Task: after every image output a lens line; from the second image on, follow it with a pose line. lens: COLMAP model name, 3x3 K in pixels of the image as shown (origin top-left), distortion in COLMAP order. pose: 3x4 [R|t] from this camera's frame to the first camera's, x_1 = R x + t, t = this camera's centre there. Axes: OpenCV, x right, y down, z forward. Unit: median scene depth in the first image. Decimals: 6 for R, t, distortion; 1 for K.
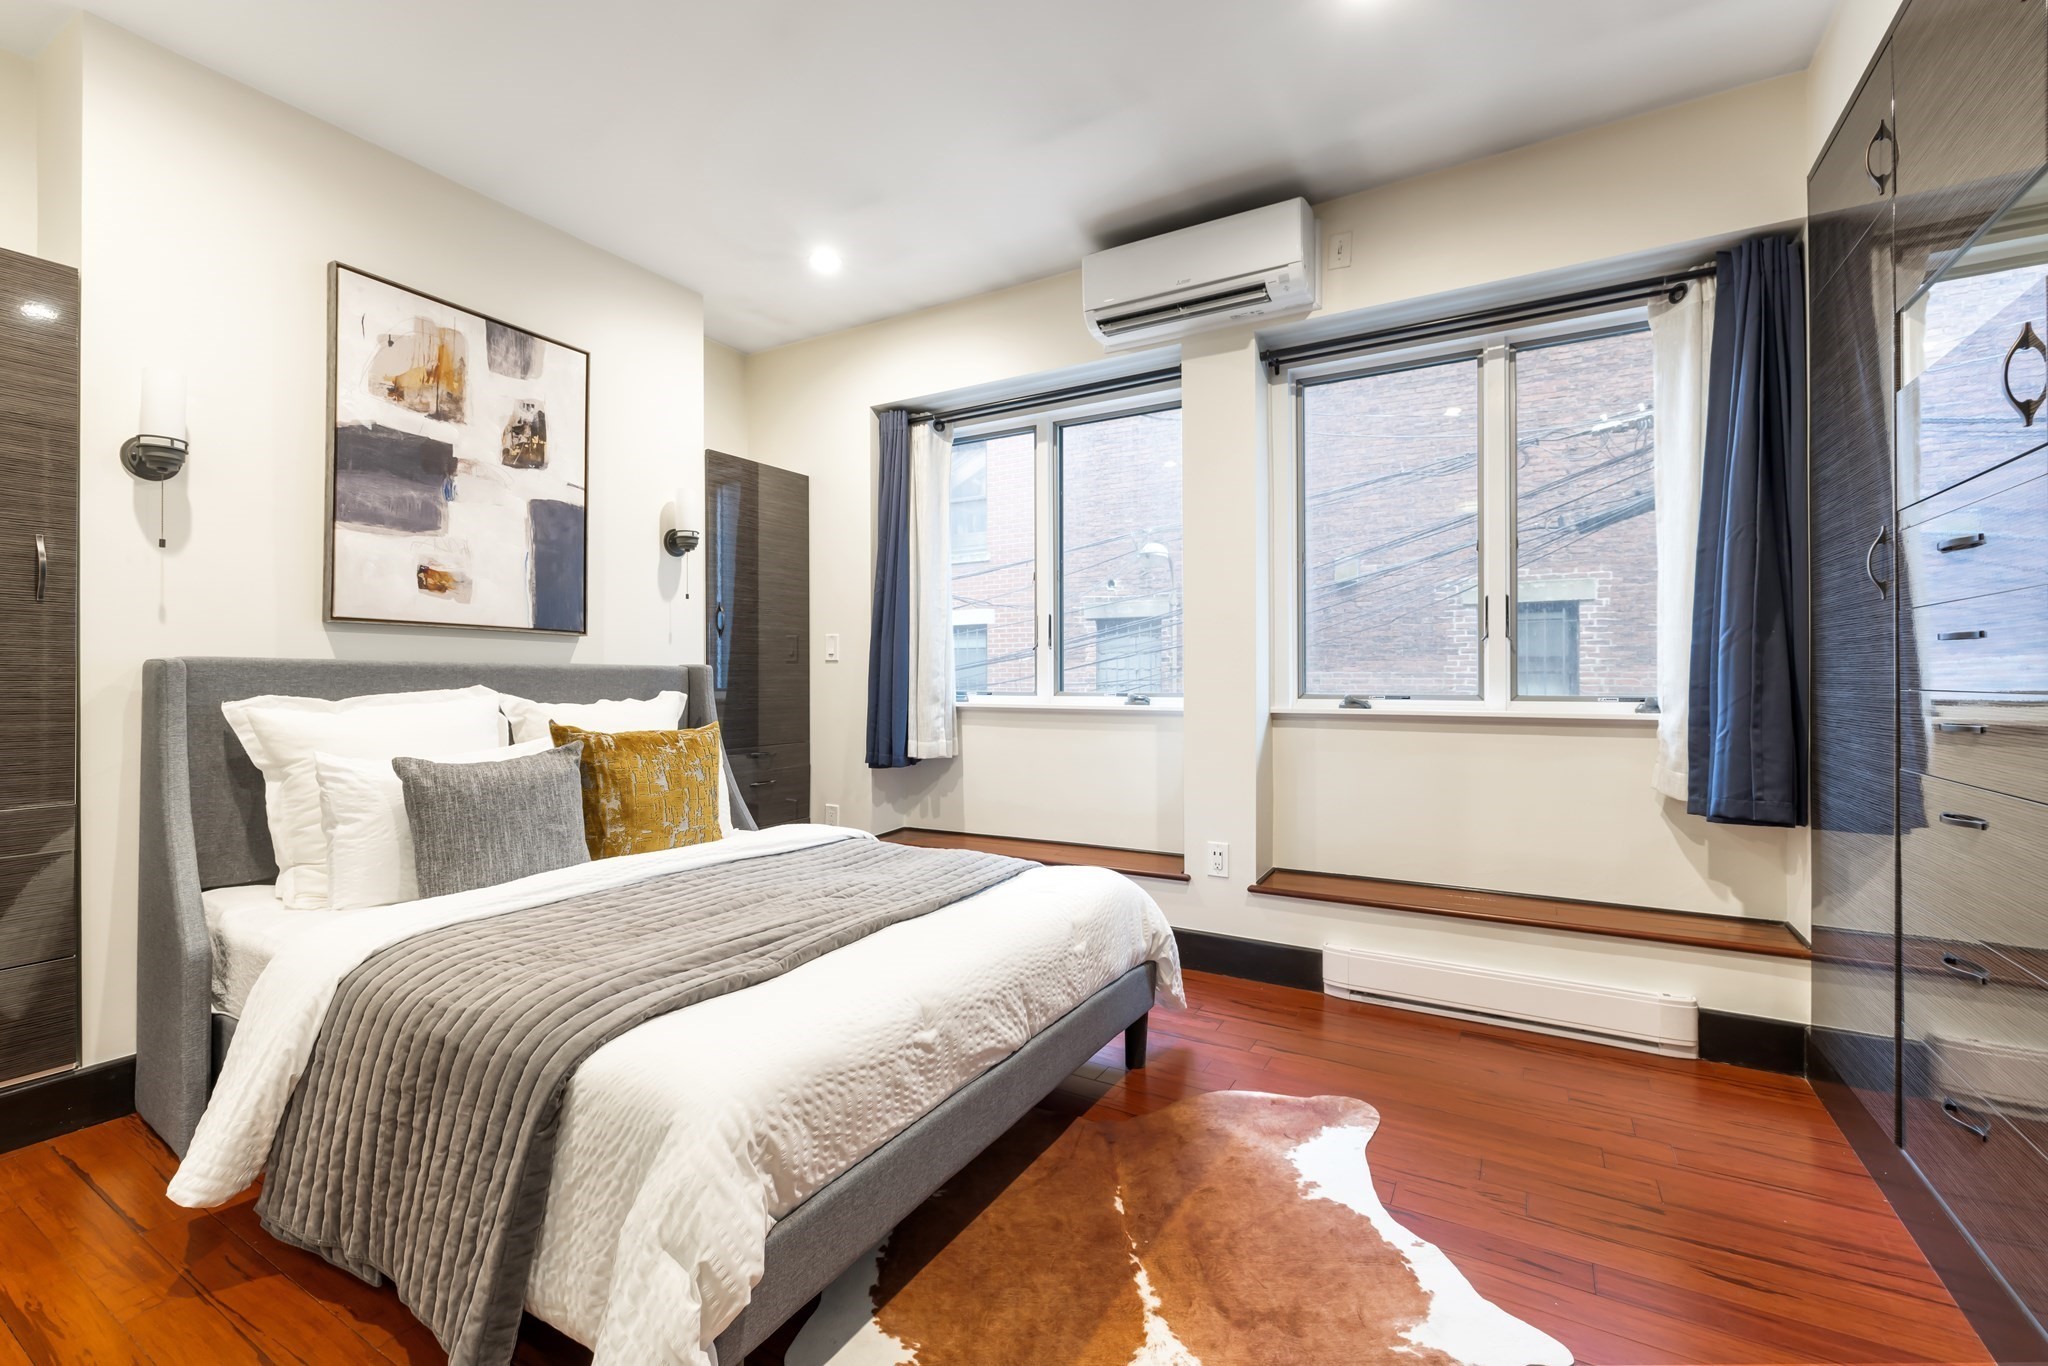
lens RADIAL K [[860.9, 0, 1020.9], [0, 860.9, 675.5], [0, 0, 1]] dist [0.001516, 0.000117]
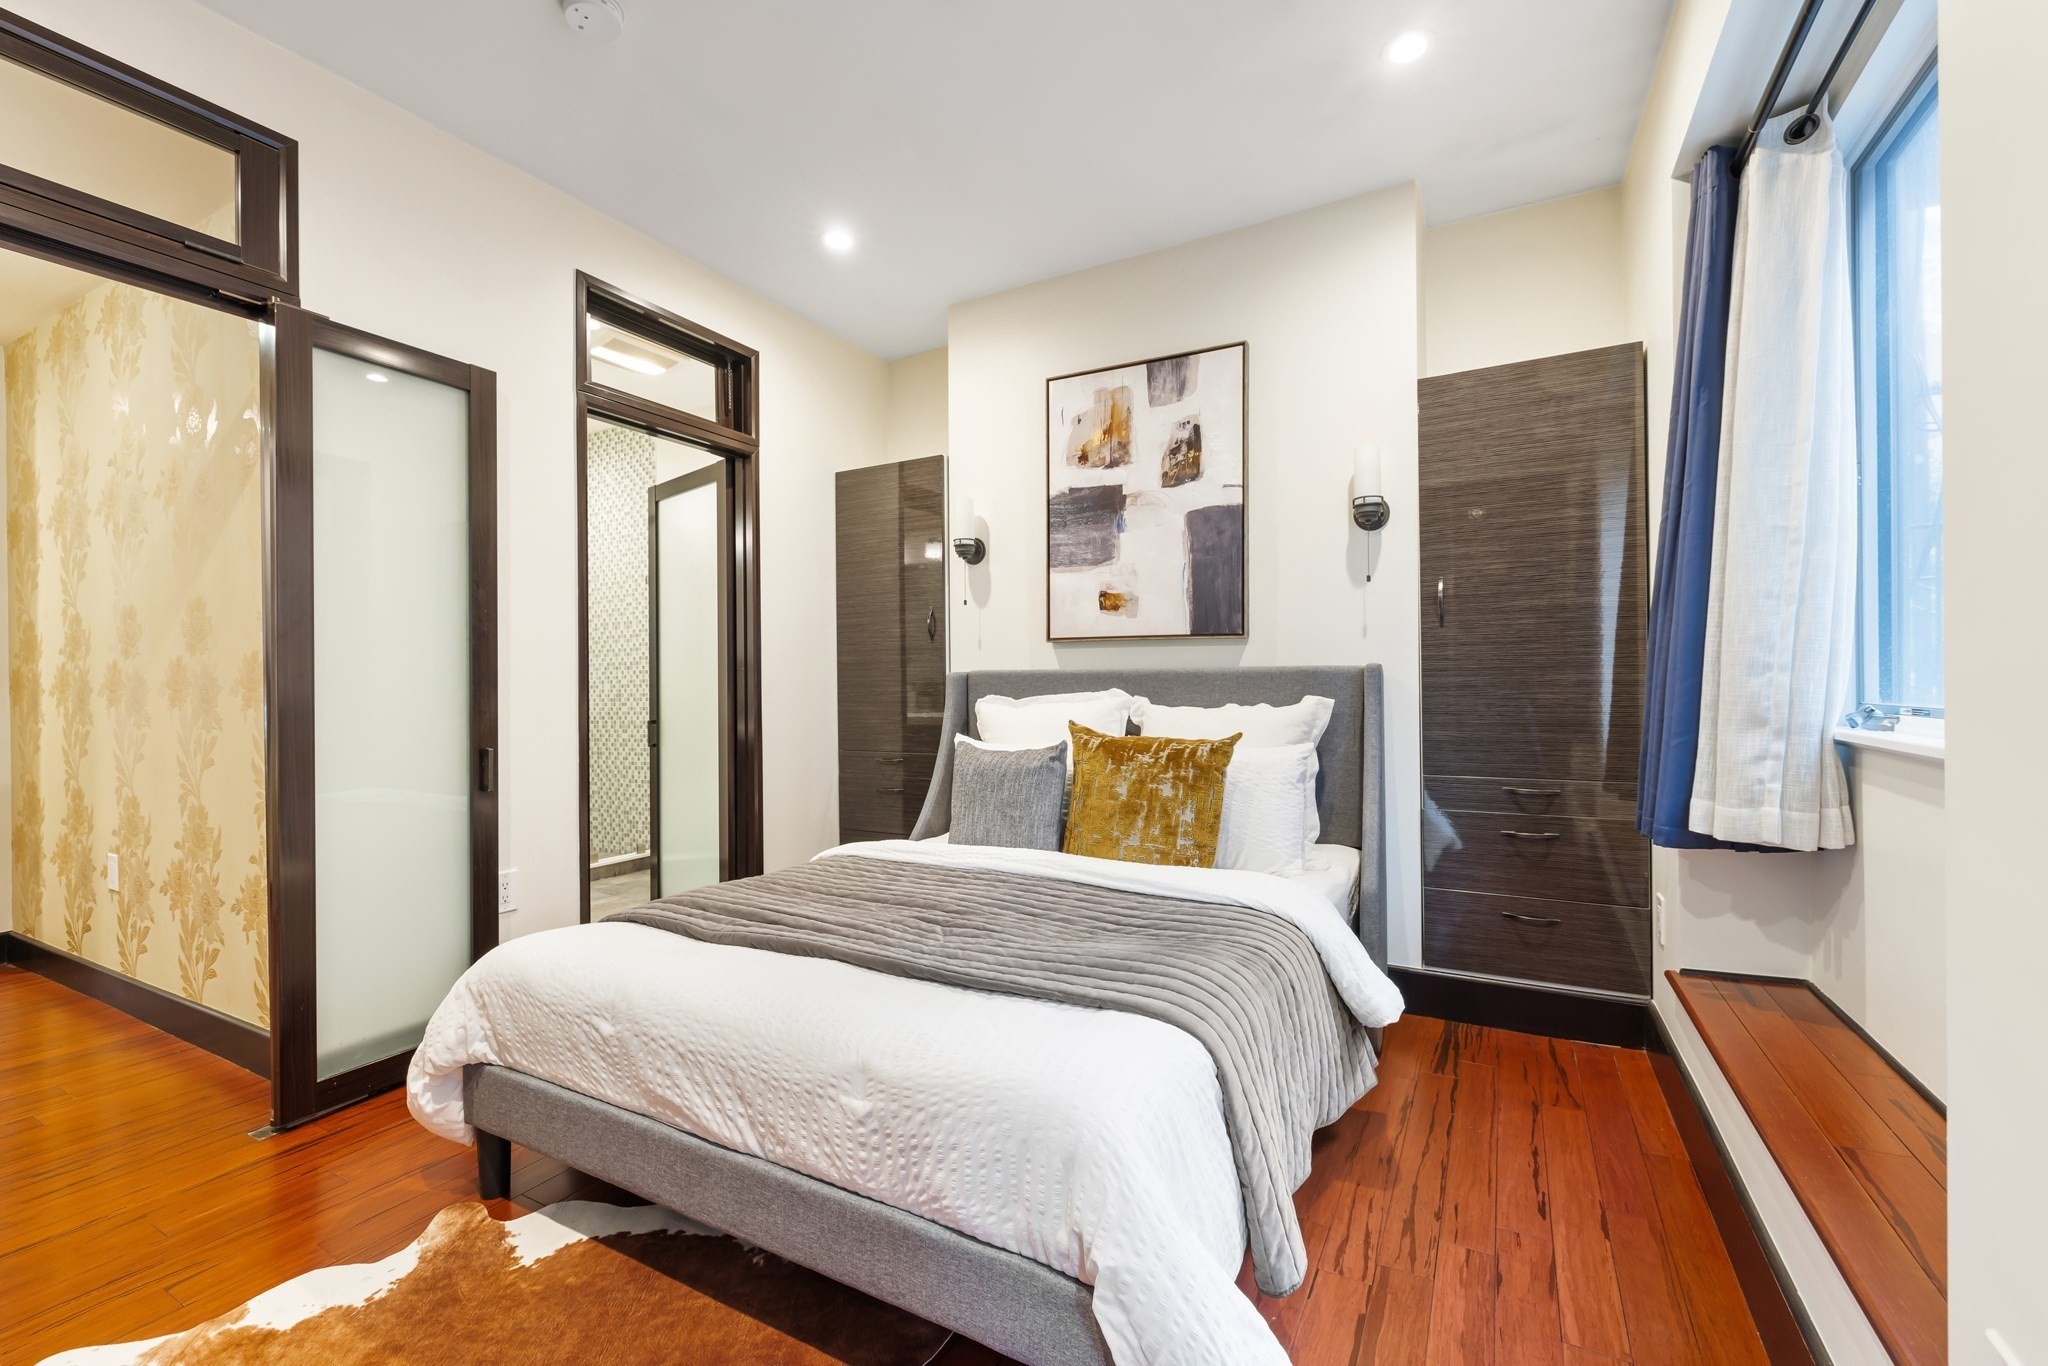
lens RADIAL K [[874.6, 0, 1021.8], [0, 874.6, 691.4], [0, 0, 1]] dist [-0.000955, 0.000050]
pose [[0.022366, 0.007824, -0.999719, 0.535092], [0.010930, 0.999908, 0.008070, 0.004210], [0.999690, -0.011108, 0.022279, 0.829162]]
